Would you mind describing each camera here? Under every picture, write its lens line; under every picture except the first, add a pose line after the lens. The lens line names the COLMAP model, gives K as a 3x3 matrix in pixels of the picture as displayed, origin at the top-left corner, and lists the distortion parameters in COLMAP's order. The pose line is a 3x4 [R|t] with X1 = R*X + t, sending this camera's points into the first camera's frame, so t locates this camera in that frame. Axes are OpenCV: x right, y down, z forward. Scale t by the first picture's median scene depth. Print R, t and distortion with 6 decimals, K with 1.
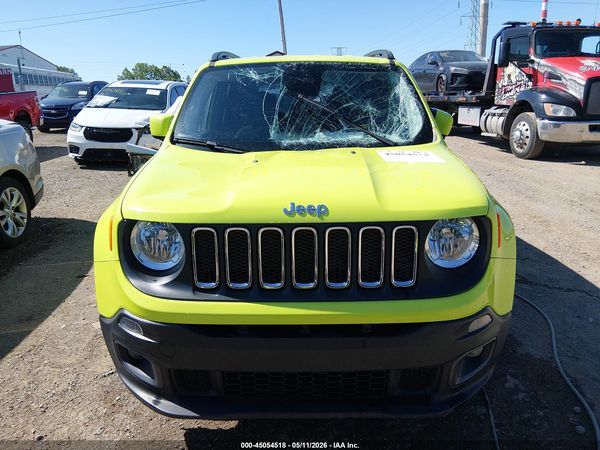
lens RADIAL K [[512.0, 0, 325.2], [0, 512.0, 221.8], [0, 0, 1]] dist [0.006147, -0.018857]
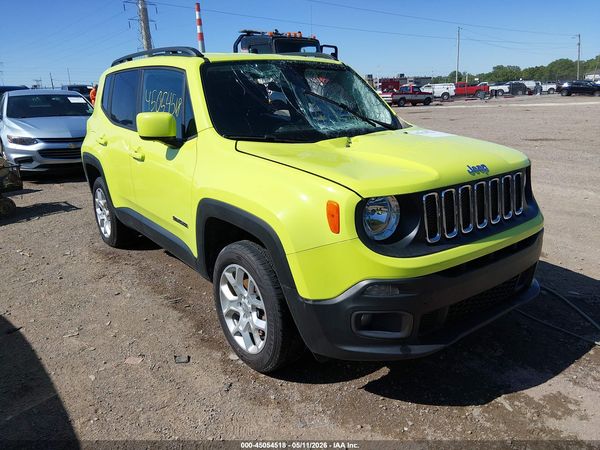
lens RADIAL K [[522.6, 0, 300.0], [0, 522.6, 225.0], [0, 0, 1]] dist [0.017821, -0.008912]
pose [[0.746831, -0.167823, 0.643490, -1.037022], [0.172733, 0.983376, 0.055993, -0.029479], [-0.642189, 0.069335, 0.763404, 0.192258]]
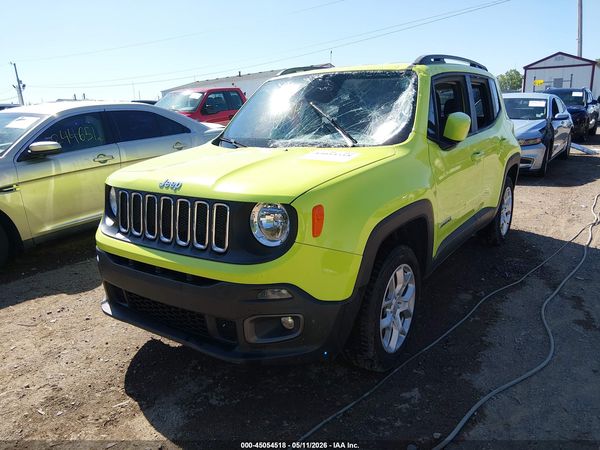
lens RADIAL K [[522.6, 0, 300.0], [0, 522.6, 225.0], [0, 0, 1]] dist [0.017821, -0.008912]
pose [[0.800731, 0.121089, -0.586658, 0.854671], [-0.129082, 0.991227, 0.028410, -0.001294], [0.584951, 0.052978, 0.809336, 0.050430]]
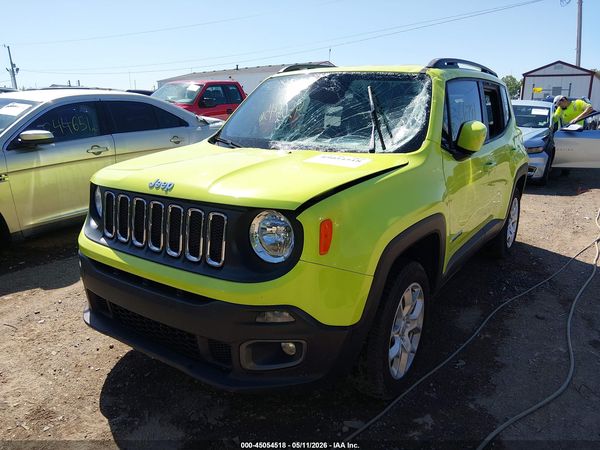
lens RADIAL K [[512.0, 0, 325.2], [0, 512.0, 221.8], [0, 0, 1]] dist [0.006147, -0.018857]
pose [[0.831003, 0.143327, -0.537486, 0.768433], [-0.154237, 0.987720, 0.024922, -0.031910], [0.534457, 0.062190, 0.842904, 0.130331]]
